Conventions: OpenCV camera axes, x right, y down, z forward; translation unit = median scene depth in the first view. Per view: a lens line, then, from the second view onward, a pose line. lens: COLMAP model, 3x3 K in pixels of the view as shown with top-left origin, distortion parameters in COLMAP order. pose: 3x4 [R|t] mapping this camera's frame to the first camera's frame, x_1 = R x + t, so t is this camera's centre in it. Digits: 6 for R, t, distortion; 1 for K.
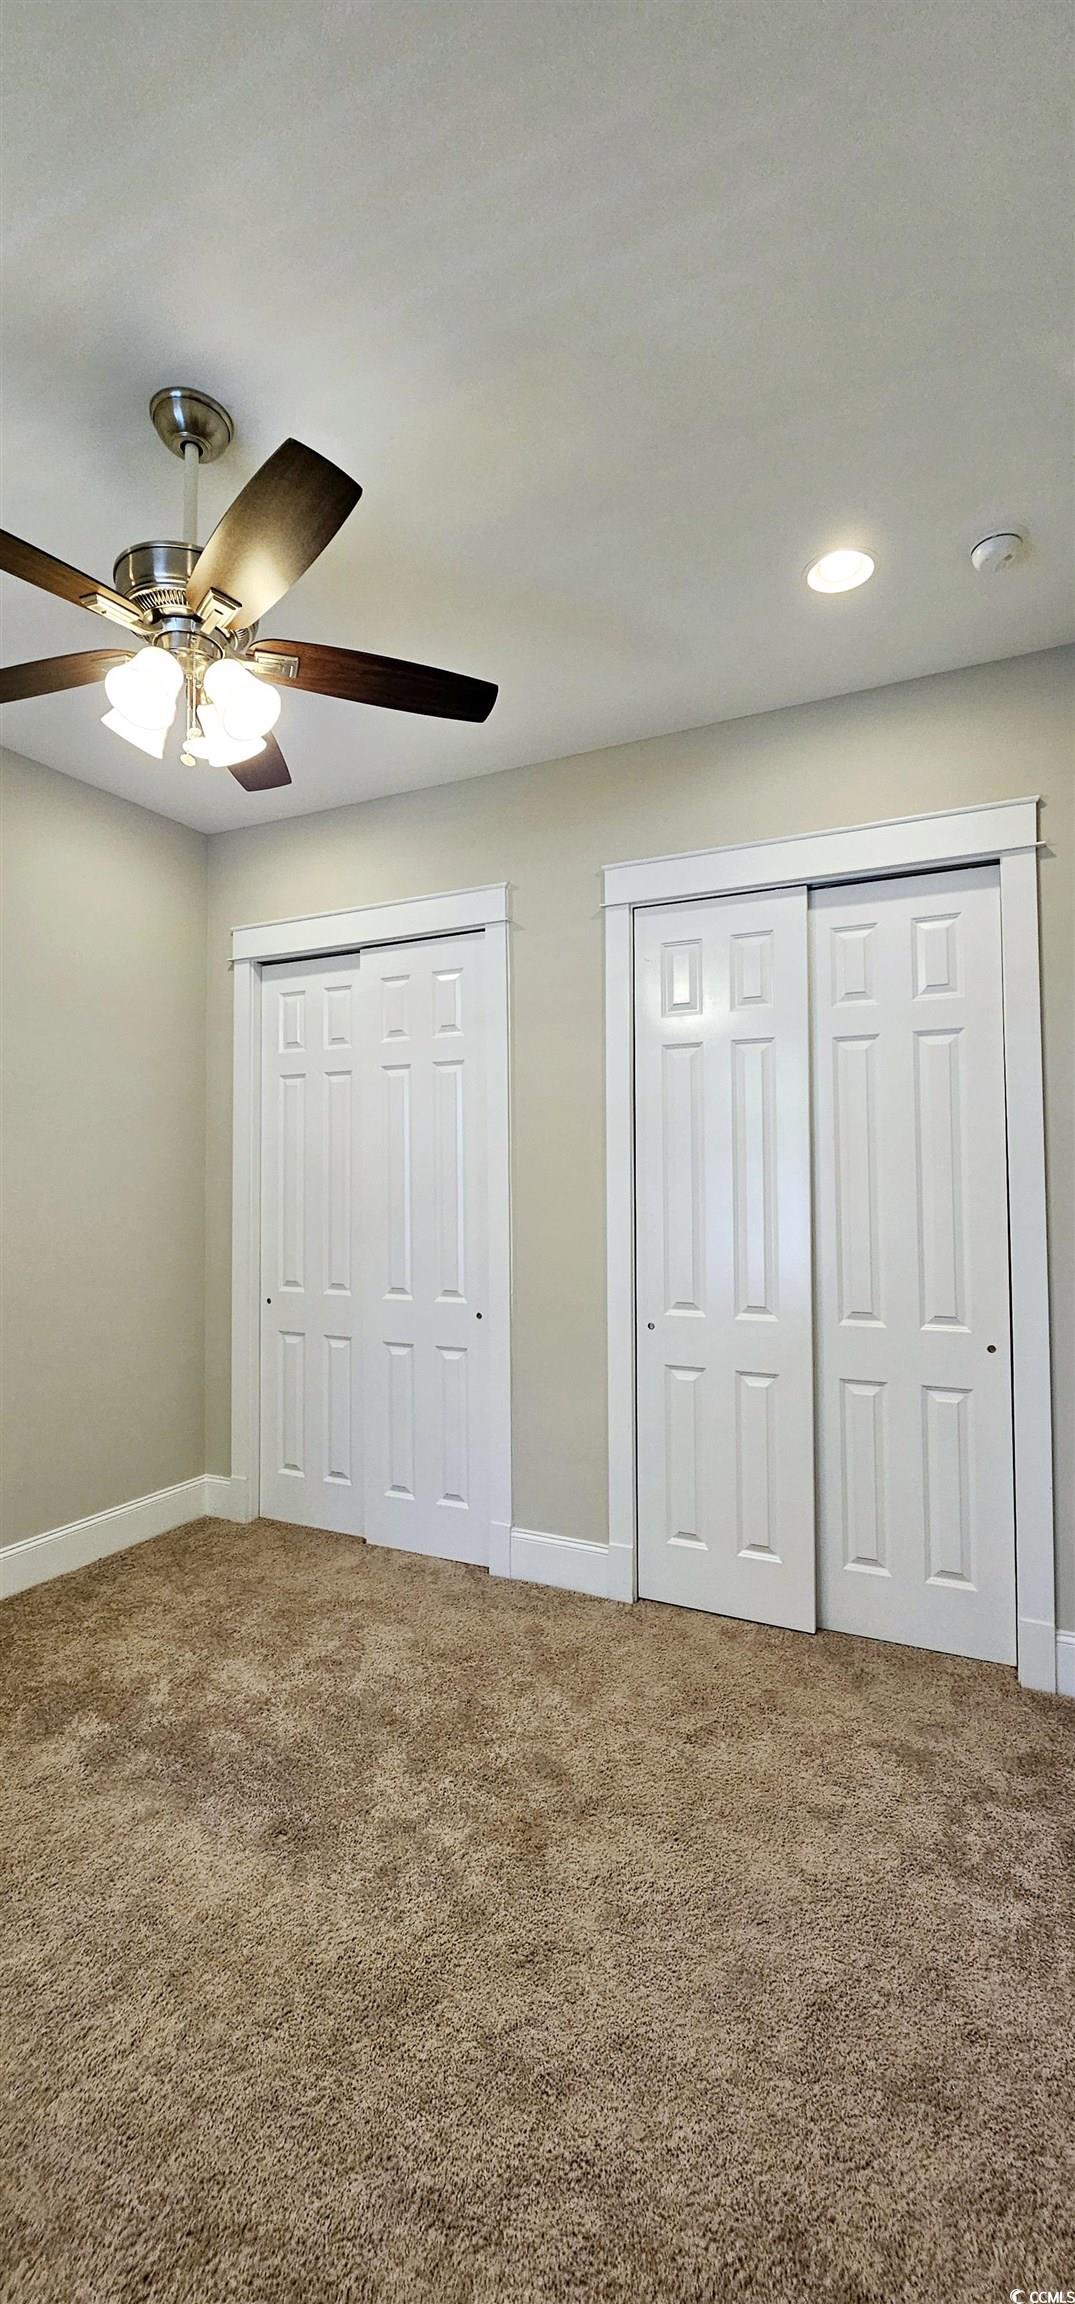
lens RADIAL K [[948.1, 0, 537.2], [0, 948.1, 1145.2], [0, 0, 1]] dist [-0.001192, 0.000167]
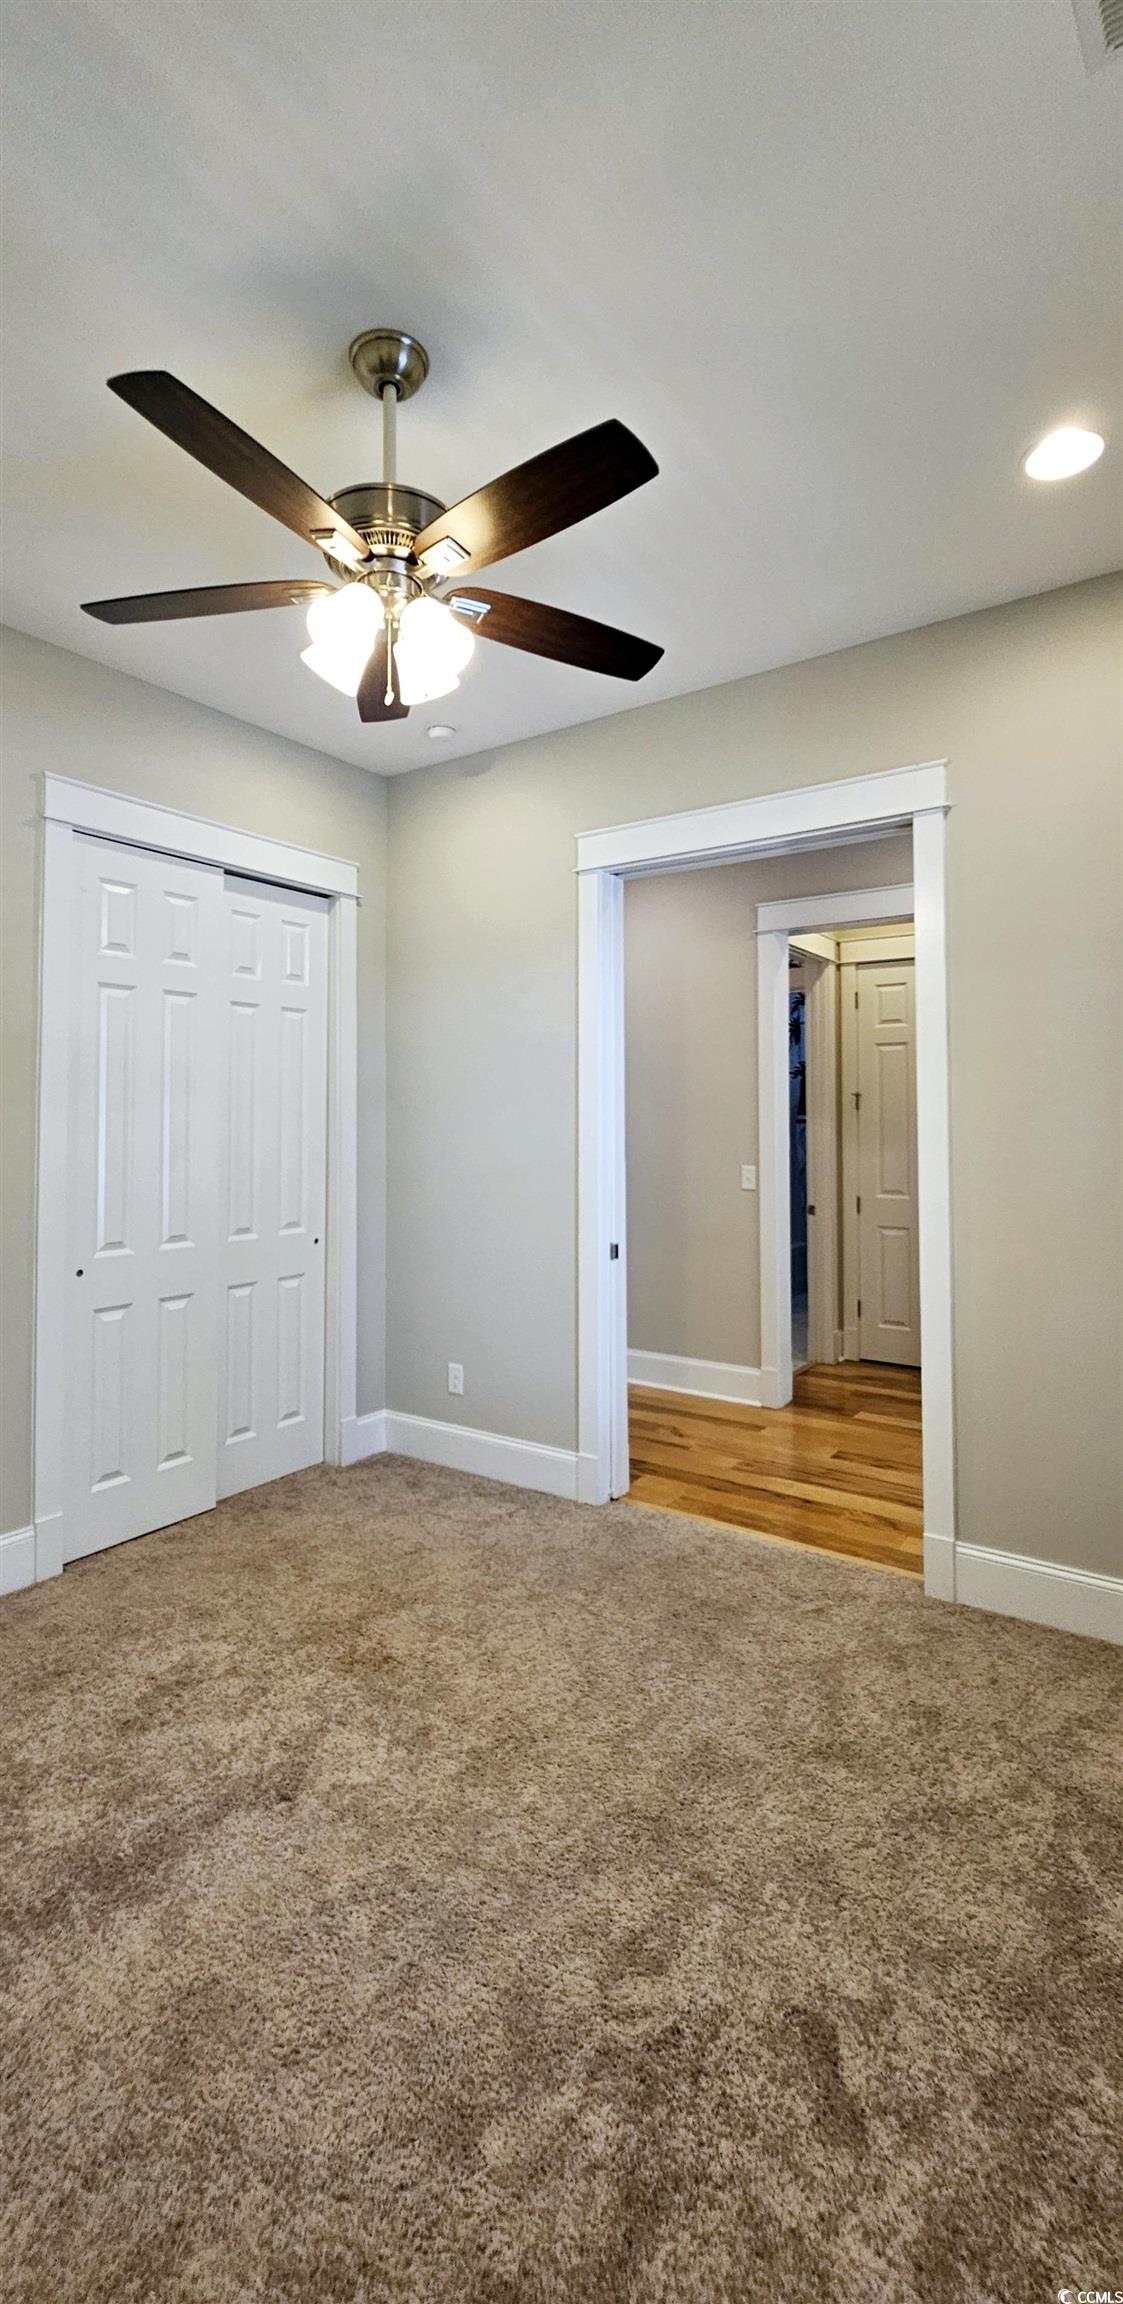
lens RADIAL K [[957.9, 0, 558.4], [0, 957.9, 1087.8], [0, 0, 1]] dist [0.000589, 0.000028]
pose [[0.145172, 0.038534, 0.988656, -0.916931], [-0.037562, 0.998736, -0.033411, 0.022118], [-0.988693, -0.032285, 0.146435, 0.462808]]
